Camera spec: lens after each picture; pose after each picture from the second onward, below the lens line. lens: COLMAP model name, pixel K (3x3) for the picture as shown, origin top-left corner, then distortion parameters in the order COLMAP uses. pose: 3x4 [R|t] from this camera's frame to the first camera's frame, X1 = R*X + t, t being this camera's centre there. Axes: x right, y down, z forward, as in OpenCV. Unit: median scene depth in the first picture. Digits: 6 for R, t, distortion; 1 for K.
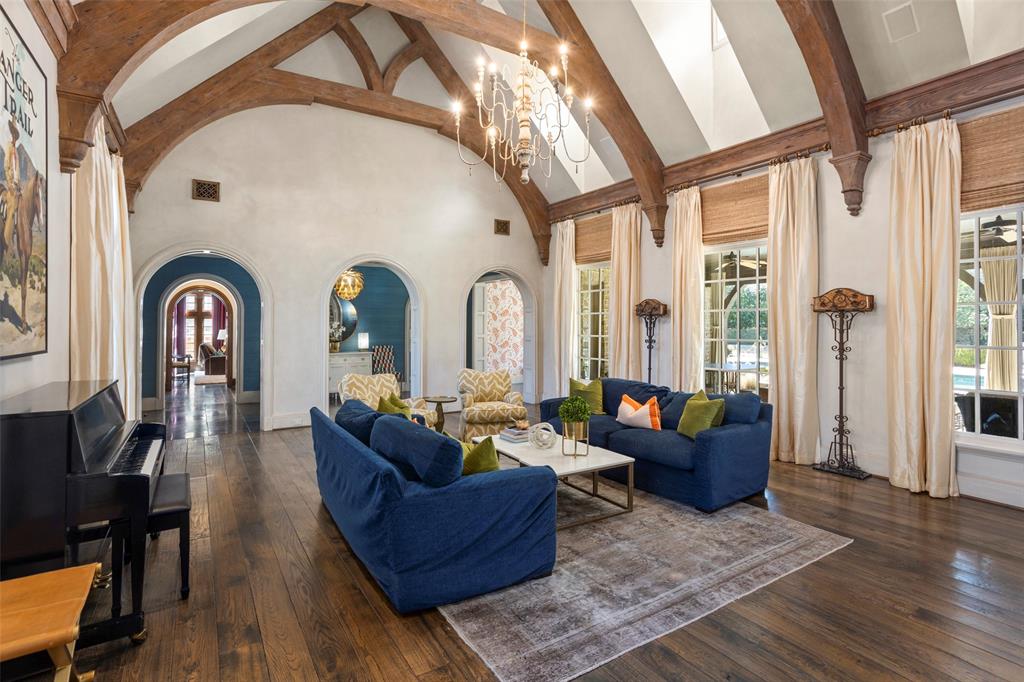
lens RADIAL K [[510.5, 0, 501.3], [0, 510.5, 324.1], [0, 0, 1]] dist [-0.033883, 0.016810]
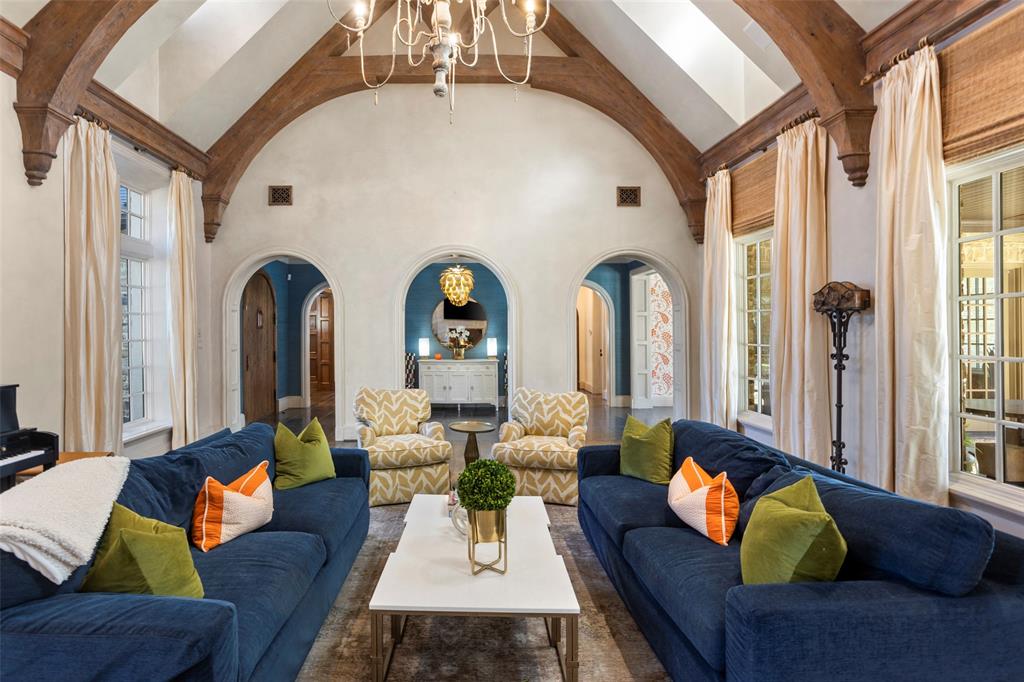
lens RADIAL K [[510.5, 0, 465.4], [0, 510.5, 330.6], [0, 0, 1]] dist [-0.033883, 0.016810]
pose [[0.843028, -0.000611, -0.537869, 0.251462], [0.002789, 0.999991, 0.003236, 0.001750], [0.537862, -0.004229, 0.843022, 0.321359]]
